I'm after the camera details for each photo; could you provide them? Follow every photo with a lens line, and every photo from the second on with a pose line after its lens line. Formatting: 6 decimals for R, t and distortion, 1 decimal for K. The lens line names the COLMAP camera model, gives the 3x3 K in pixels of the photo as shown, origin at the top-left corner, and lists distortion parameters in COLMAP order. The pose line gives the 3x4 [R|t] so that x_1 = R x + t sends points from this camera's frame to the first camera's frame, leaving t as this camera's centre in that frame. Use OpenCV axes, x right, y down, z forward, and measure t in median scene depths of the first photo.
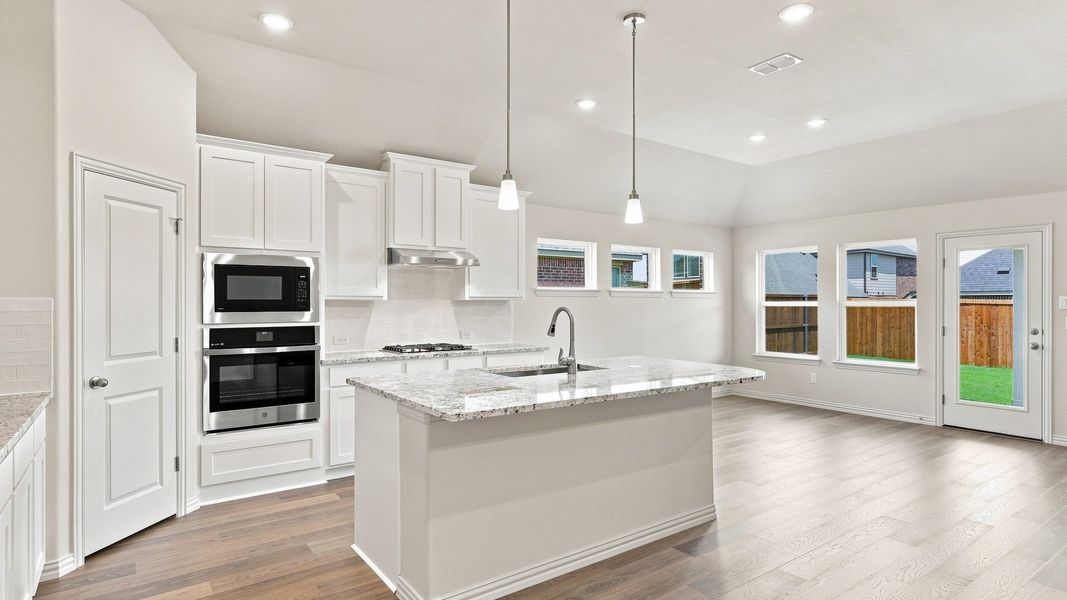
lens RADIAL K [[562.1, 0, 534.3], [0, 562.1, 303.0], [0, 0, 1]] dist [0.005564, 0.000573]
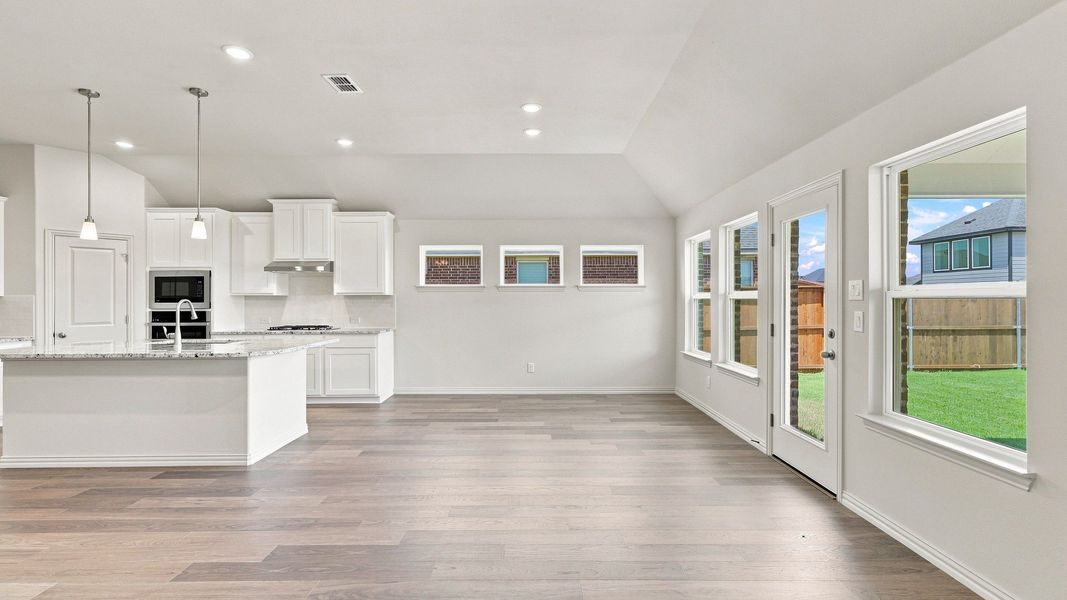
lens RADIAL K [[467.5, 0, 533.3], [0, 467.5, 297.2], [0, 0, 1]] dist [0.004816, 0.000266]
pose [[0.806216, -0.006747, -0.591583, 1.128733], [0.003006, 0.999969, -0.007309, 0.011123], [0.591614, 0.004115, 0.806211, 0.410053]]
